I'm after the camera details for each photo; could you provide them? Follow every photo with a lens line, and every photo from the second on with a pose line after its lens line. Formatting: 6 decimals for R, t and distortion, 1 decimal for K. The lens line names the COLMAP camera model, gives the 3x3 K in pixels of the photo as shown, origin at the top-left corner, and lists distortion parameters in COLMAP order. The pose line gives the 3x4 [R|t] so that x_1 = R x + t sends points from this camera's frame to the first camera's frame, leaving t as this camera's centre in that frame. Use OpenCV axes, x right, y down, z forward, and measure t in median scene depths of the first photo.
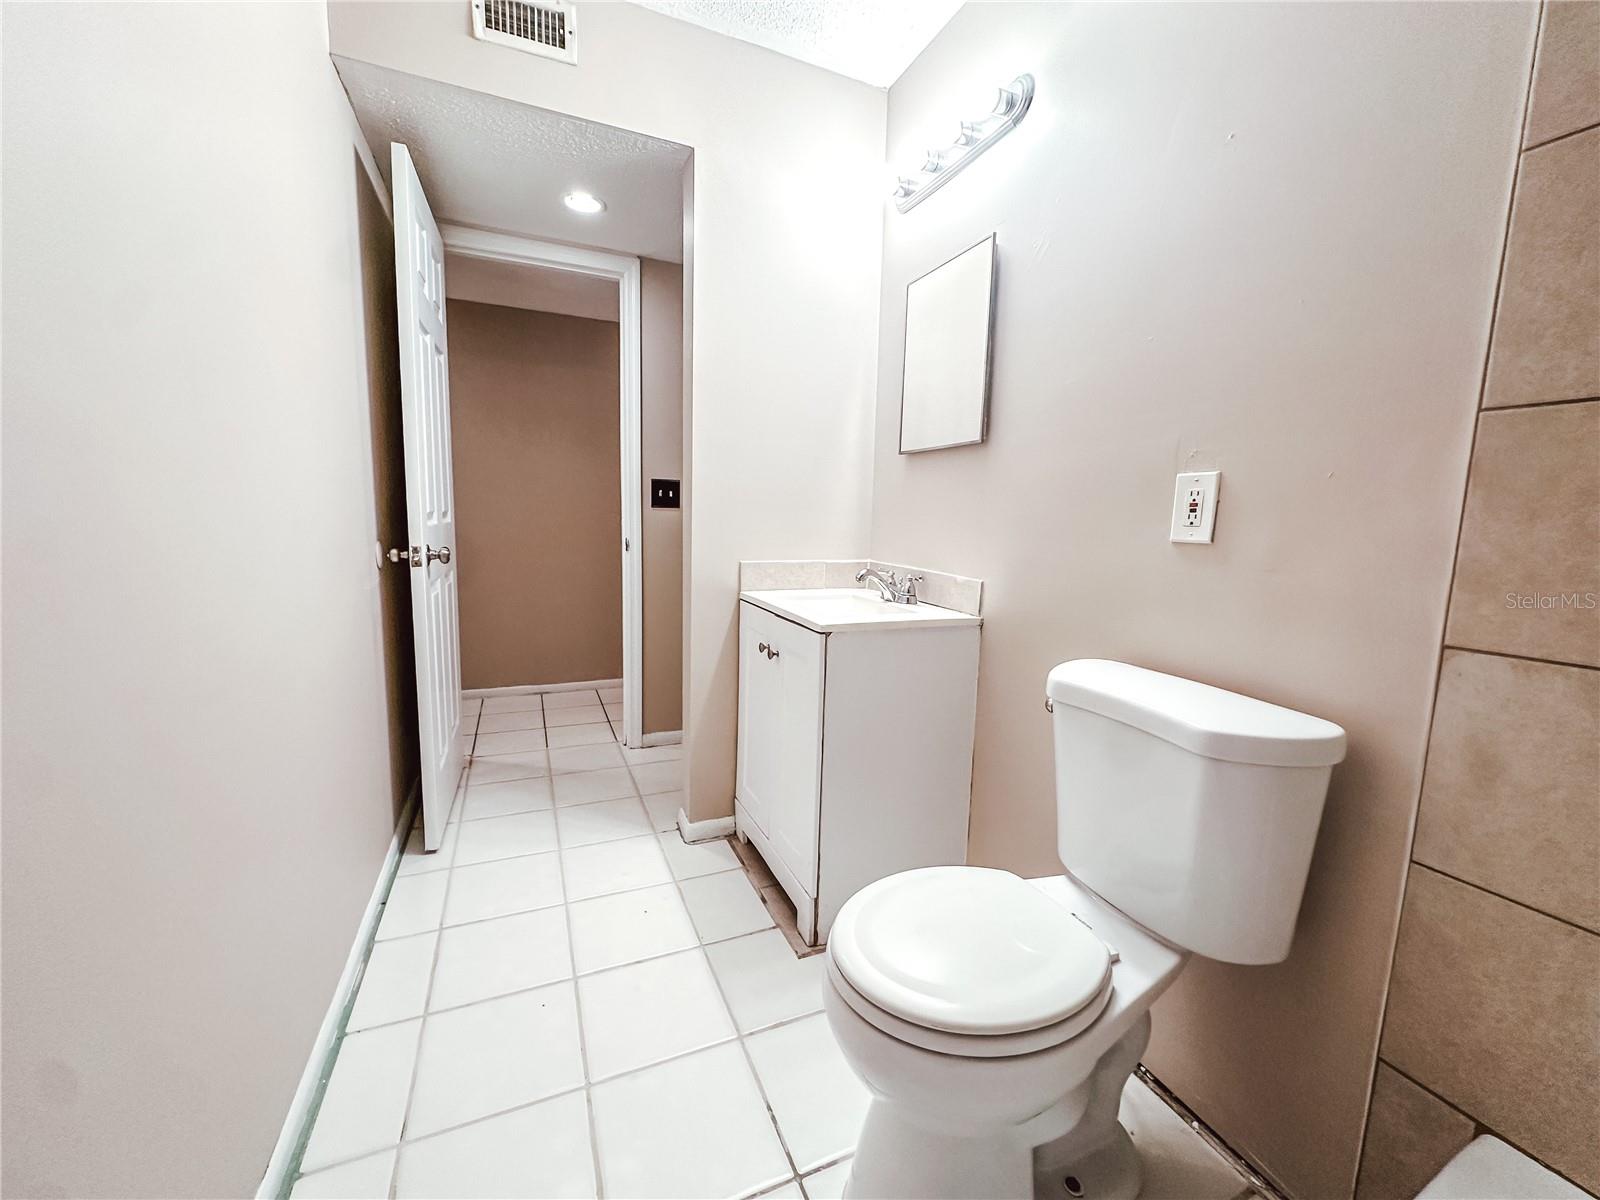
lens RADIAL K [[641.7, 0, 800.0], [0, 641.7, 600.0], [0, 0, 1]] dist [-0.002153, -0.000296]
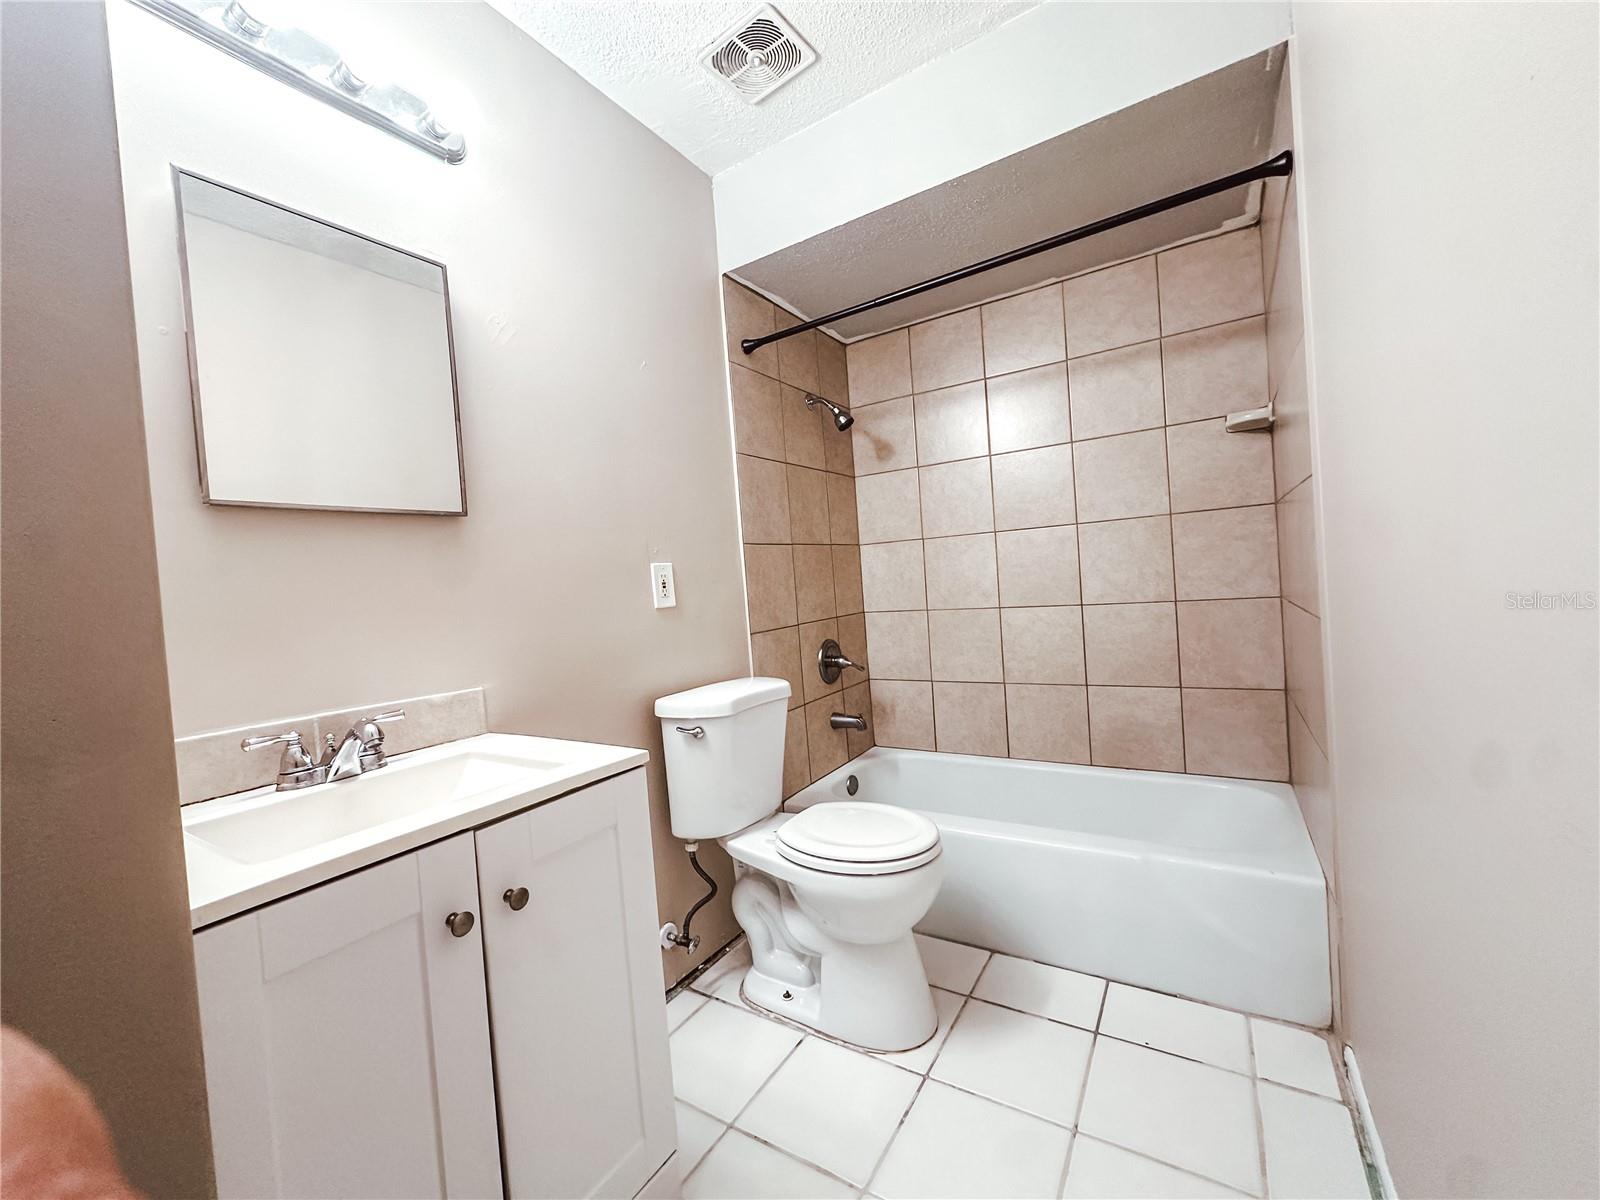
lens RADIAL K [[641.7, 0, 800.0], [0, 641.7, 600.0], [0, 0, 1]] dist [-0.002153, -0.000296]
pose [[-0.555768, -0.006709, 0.831310, -0.852858], [0.171699, 0.977481, 0.122677, -0.238283], [-0.813413, 0.210915, -0.542101, 1.548119]]
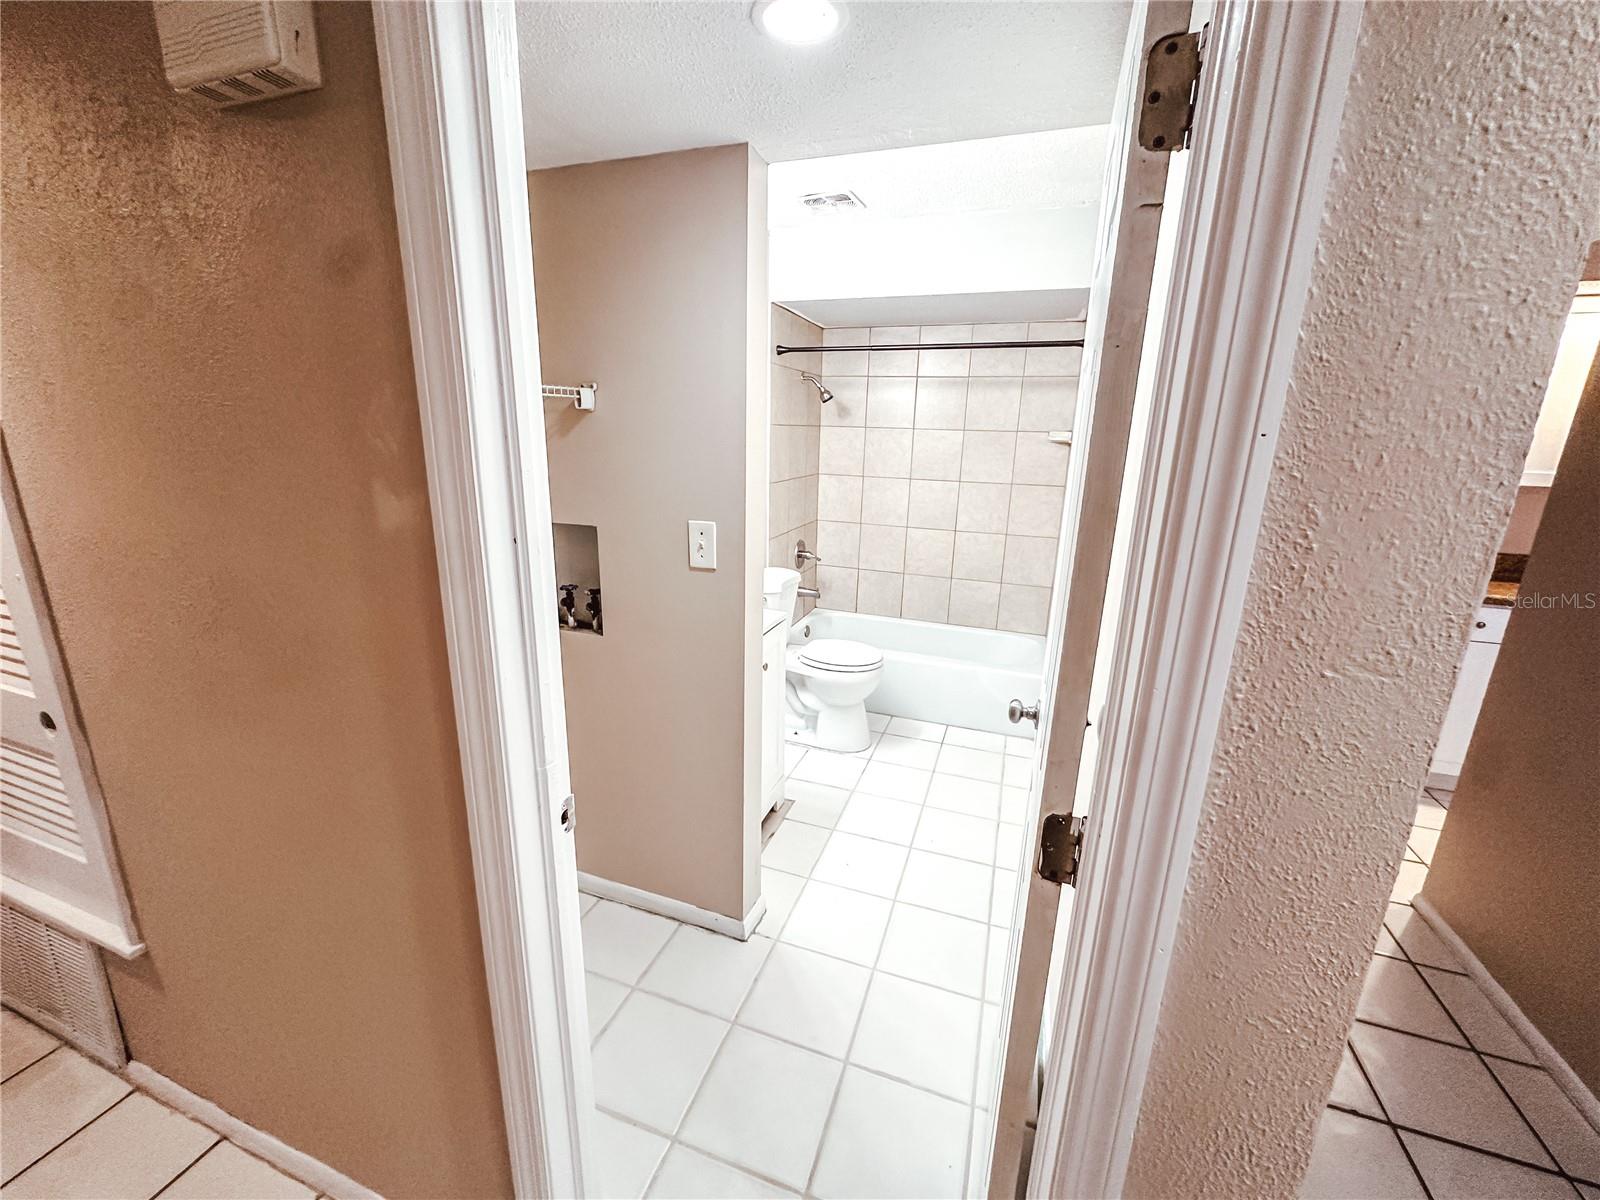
lens RADIAL K [[641.7, 0, 800.0], [0, 641.7, 600.0], [0, 0, 1]] dist [-0.002153, -0.000296]
pose [[-0.725158, -0.216214, 0.653756, -1.348272], [0.051587, 0.929697, 0.364695, -0.746984], [-0.686647, 0.298187, -0.663024, 2.619063]]
